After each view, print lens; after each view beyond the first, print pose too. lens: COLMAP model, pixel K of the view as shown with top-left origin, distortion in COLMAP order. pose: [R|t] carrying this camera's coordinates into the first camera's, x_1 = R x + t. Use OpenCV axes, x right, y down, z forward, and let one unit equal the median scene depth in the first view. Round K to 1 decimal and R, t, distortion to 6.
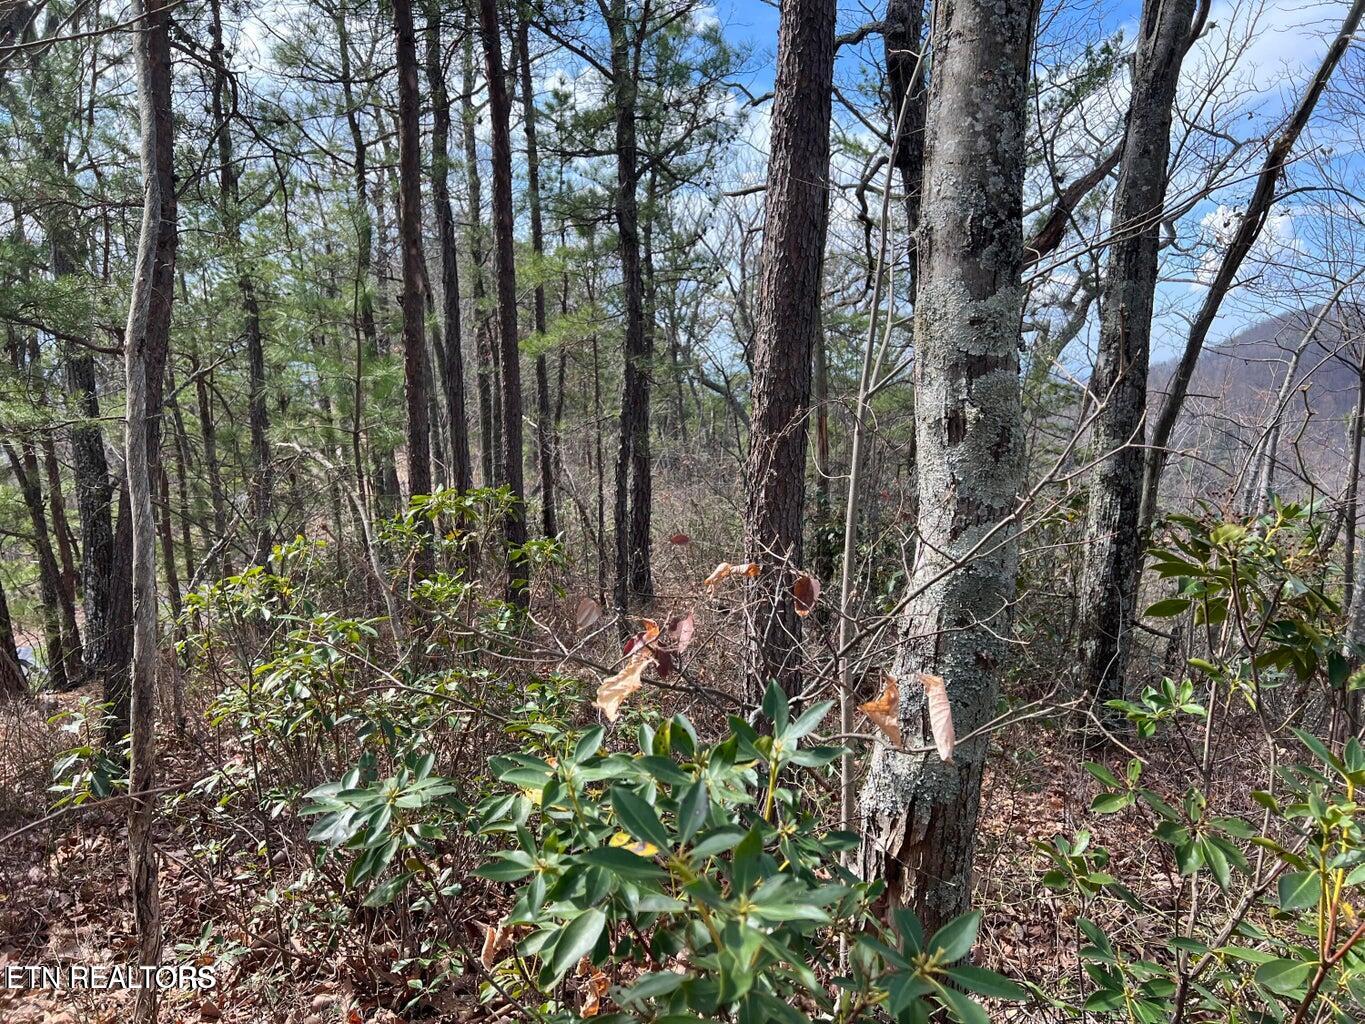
lens RADIAL K [[1031.9, 0, 681.9], [0, 1031.9, 513.6], [0, 0, 1]] dist [0.023508, -0.028154]
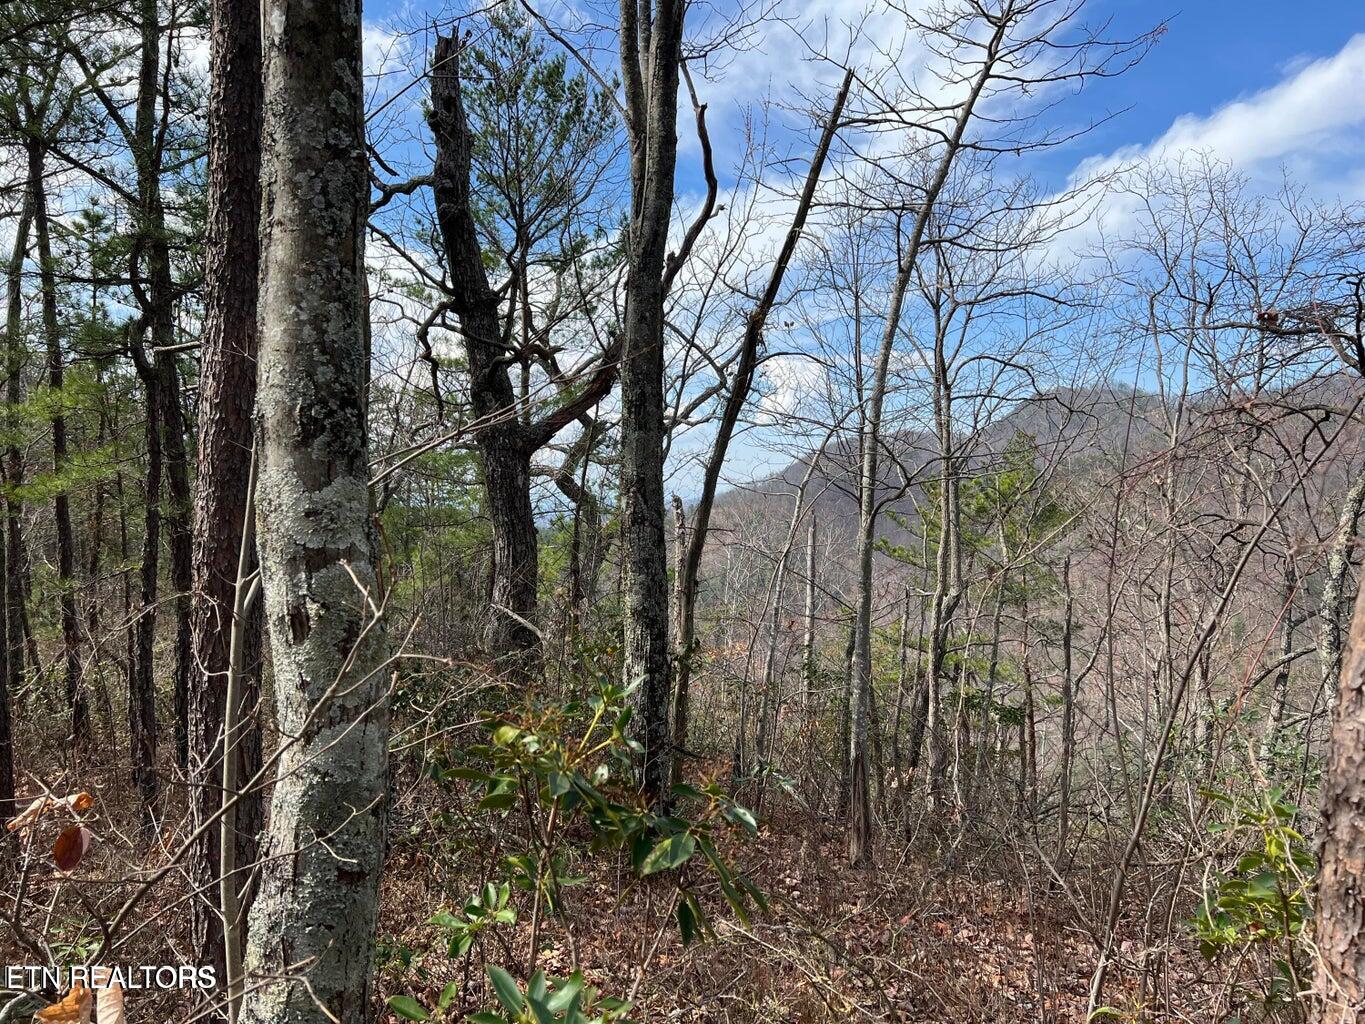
lens RADIAL K [[1031.9, 0, 683.1], [0, 1031.9, 510.4], [0, 0, 1]] dist [0.023508, -0.028154]
pose [[0.922958, -0.025901, 0.384029, 0.212535], [0.075850, 0.990408, -0.115496, -0.047675], [-0.377354, 0.135726, 0.916069, -0.000152]]
